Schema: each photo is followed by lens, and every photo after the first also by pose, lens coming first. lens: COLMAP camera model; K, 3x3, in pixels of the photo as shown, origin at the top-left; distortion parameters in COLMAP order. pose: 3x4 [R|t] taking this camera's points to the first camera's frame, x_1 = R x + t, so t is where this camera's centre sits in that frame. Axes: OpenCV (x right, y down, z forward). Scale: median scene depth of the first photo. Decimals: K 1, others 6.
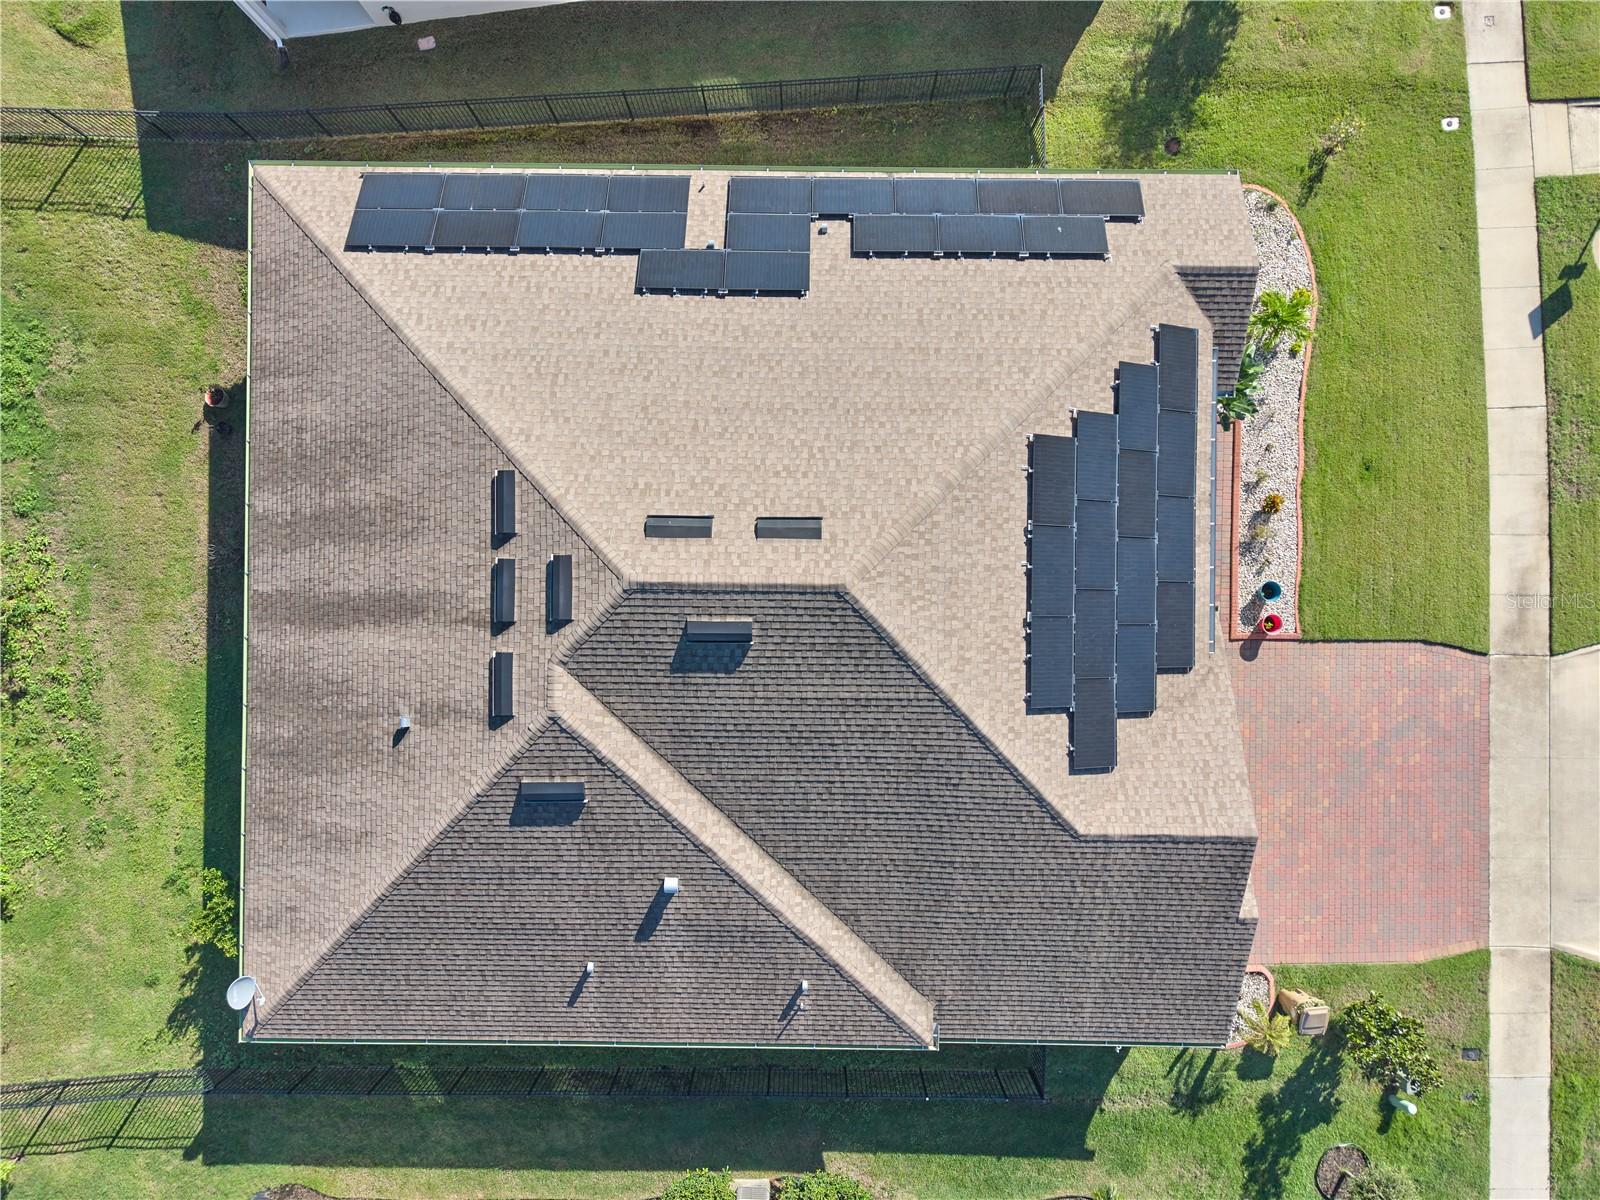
lens RADIAL K [[1066.8, 0, 800.0], [0, 1066.8, 600.0], [0, 0, 1]] dist [0.044378, -0.051390]
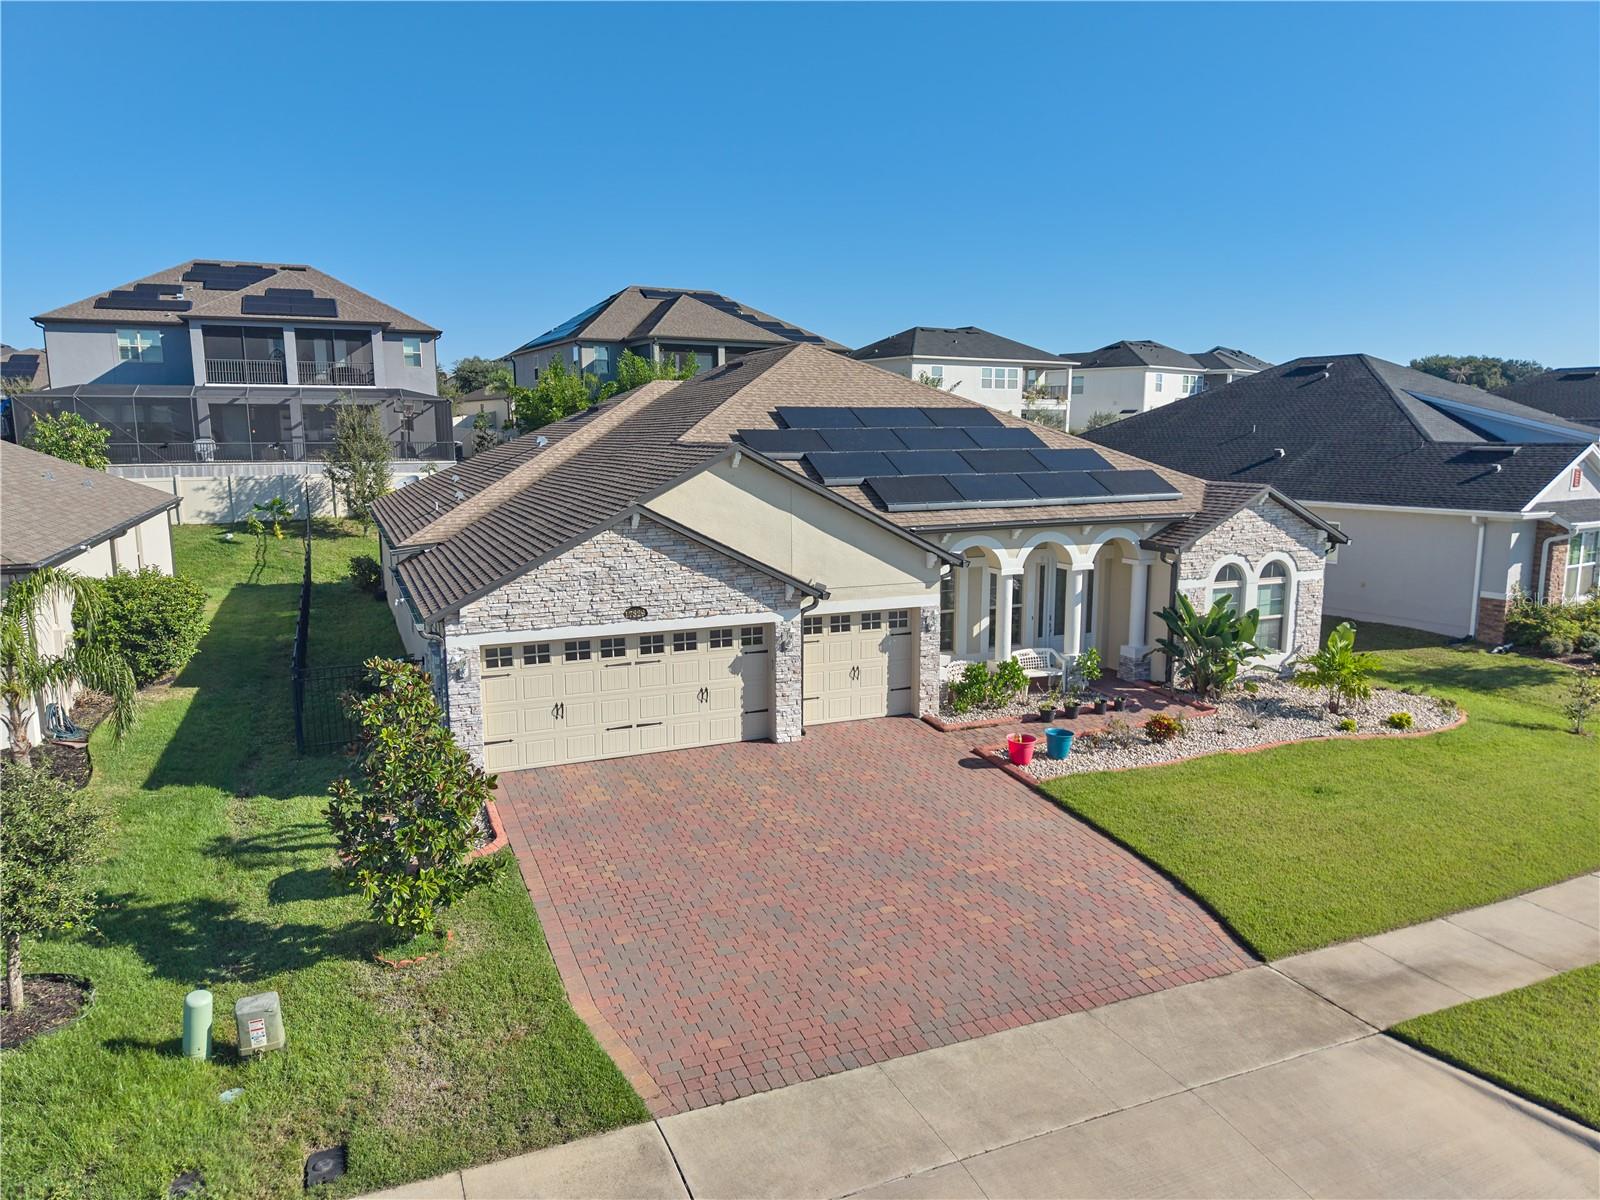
lens RADIAL K [[1066.8, 0, 800.0], [0, 1066.8, 600.0], [0, 0, 1]] dist [0.044378, -0.051390]
pose [[0.413077, 0.146889, -0.898772, 0.963326], [-0.910695, 0.065166, -0.407906, 0.416581], [-0.001348, 0.987004, 0.160689, 0.783023]]
